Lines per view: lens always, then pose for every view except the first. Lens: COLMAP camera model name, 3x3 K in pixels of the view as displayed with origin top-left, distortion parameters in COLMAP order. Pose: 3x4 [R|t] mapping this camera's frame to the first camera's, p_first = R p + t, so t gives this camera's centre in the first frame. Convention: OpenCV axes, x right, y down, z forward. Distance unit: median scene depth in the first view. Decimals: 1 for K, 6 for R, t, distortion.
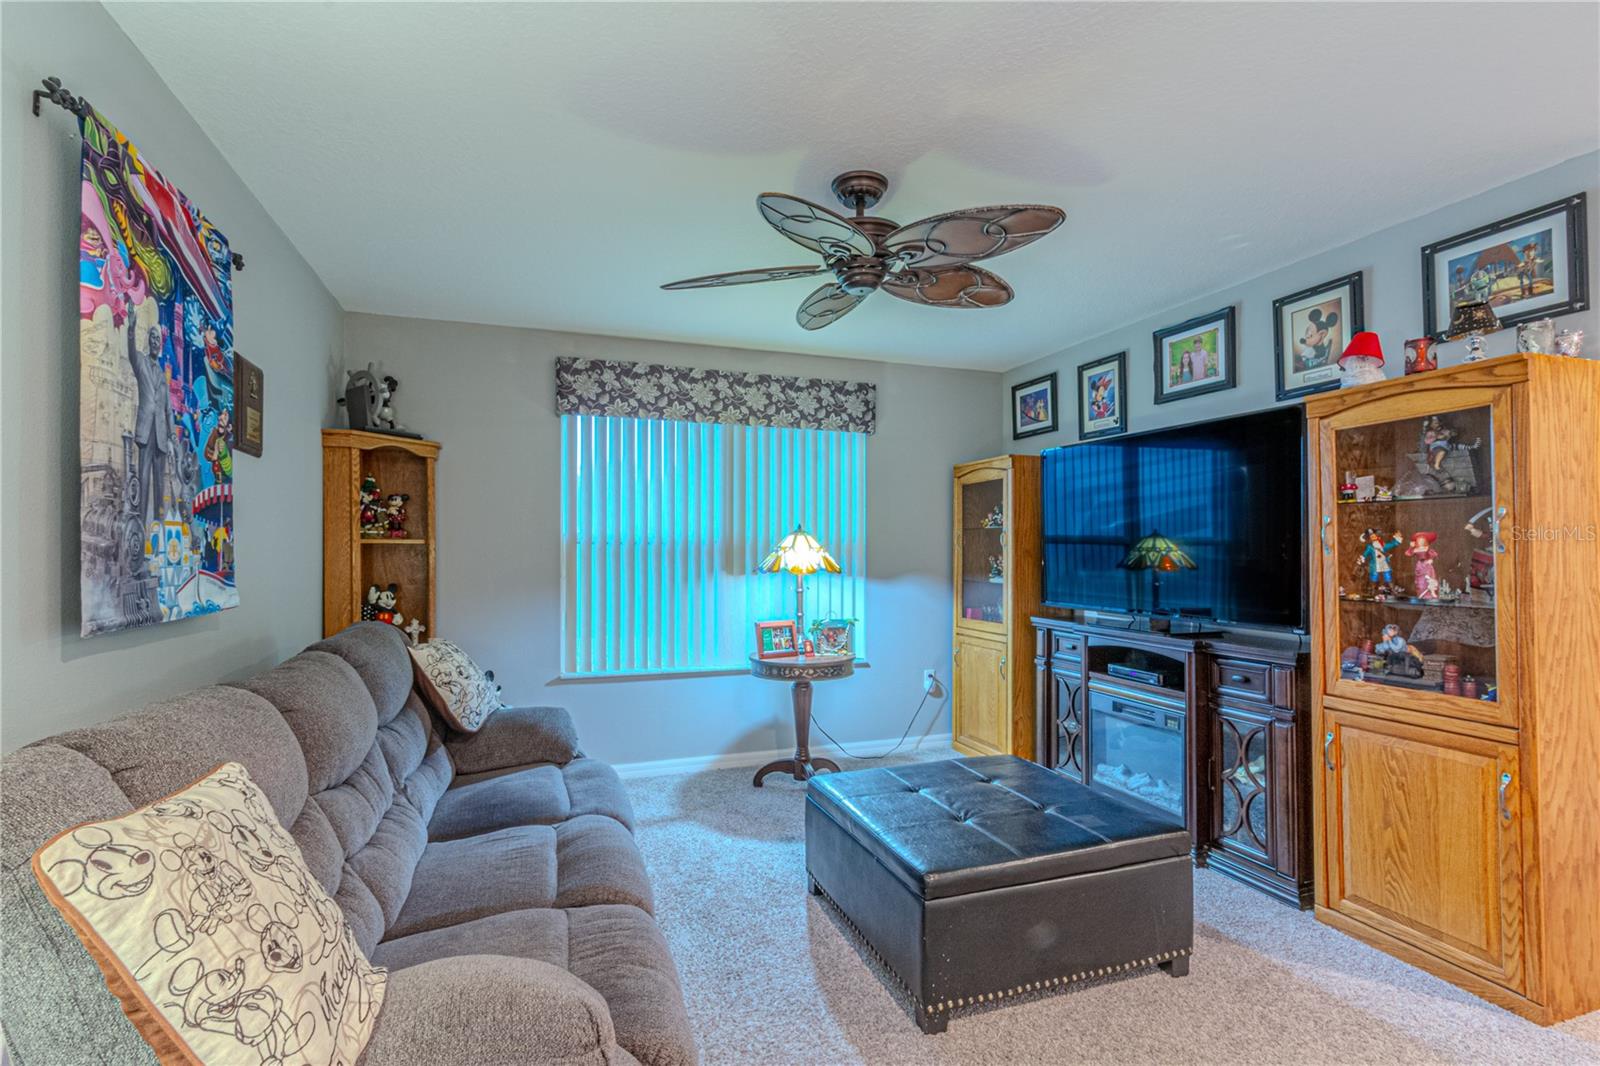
lens RADIAL K [[747.9, 0, 780.1], [0, 747.9, 544.8], [0, 0, 1]] dist [0.003545, -0.000671]
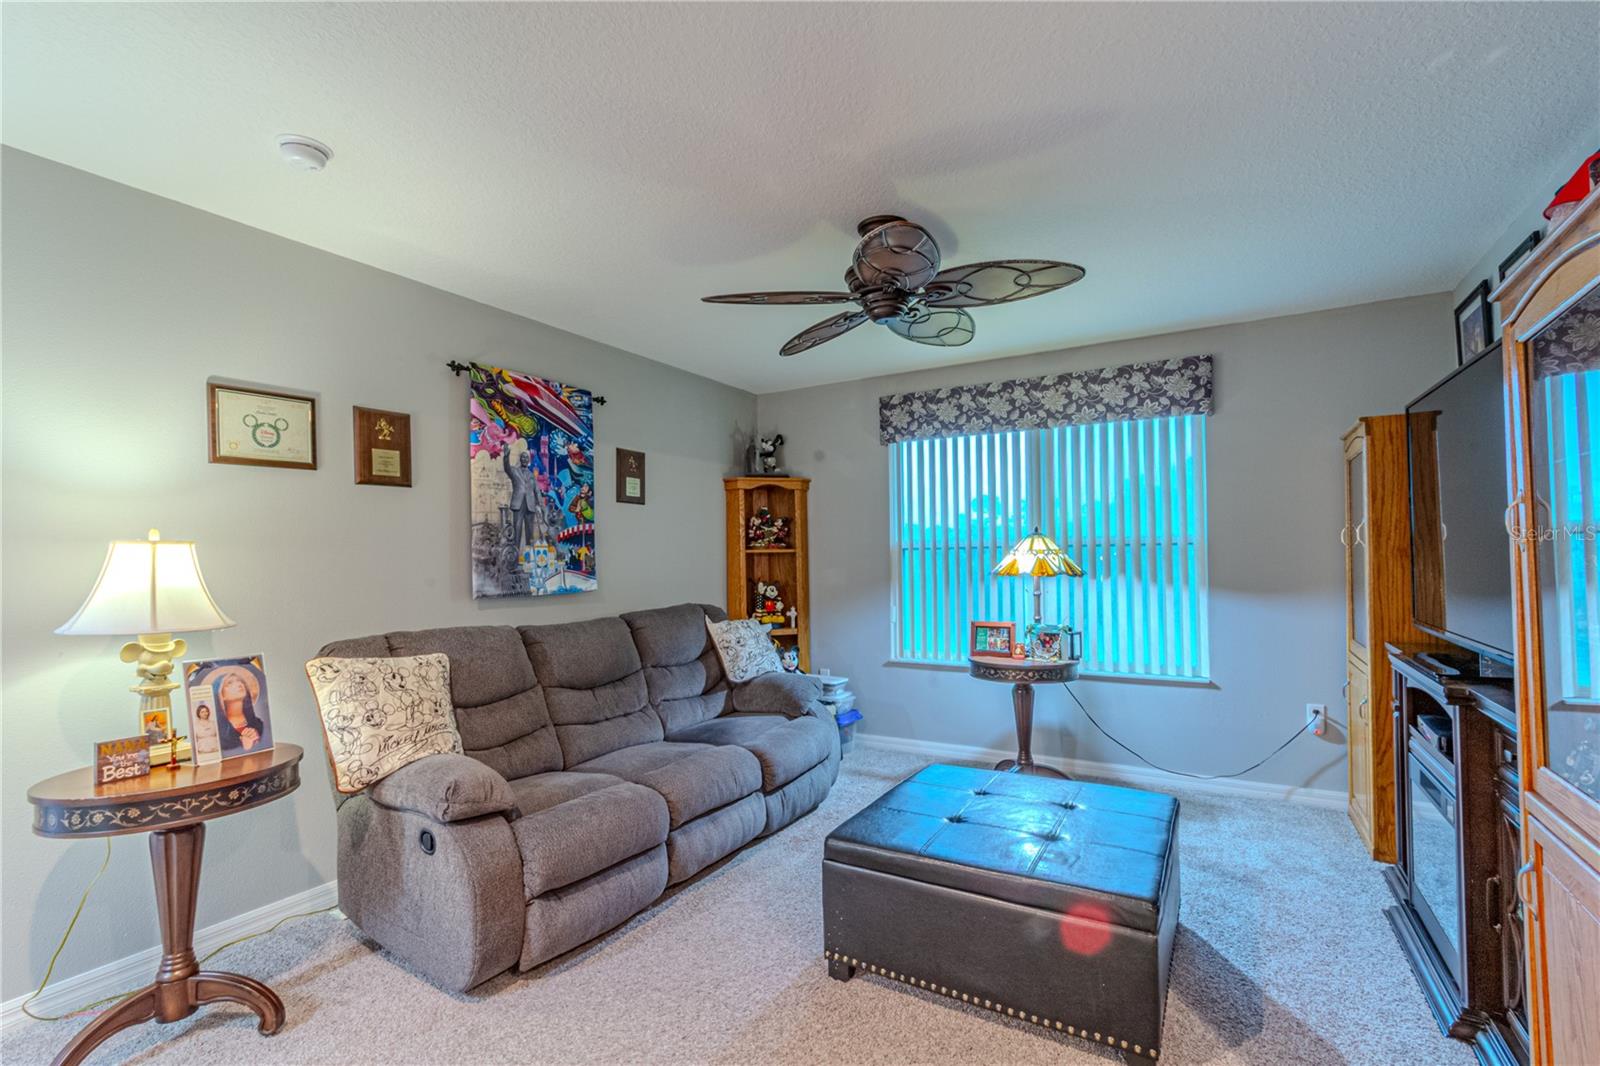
lens RADIAL K [[747.9, 0, 812.0], [0, 747.9, 542.3], [0, 0, 1]] dist [0.003545, -0.000671]
pose [[0.640260, -0.024583, -0.767765, 1.058427], [0.019132, 0.999688, -0.016054, 0.005145], [0.767920, -0.004410, 0.640530, 0.243741]]
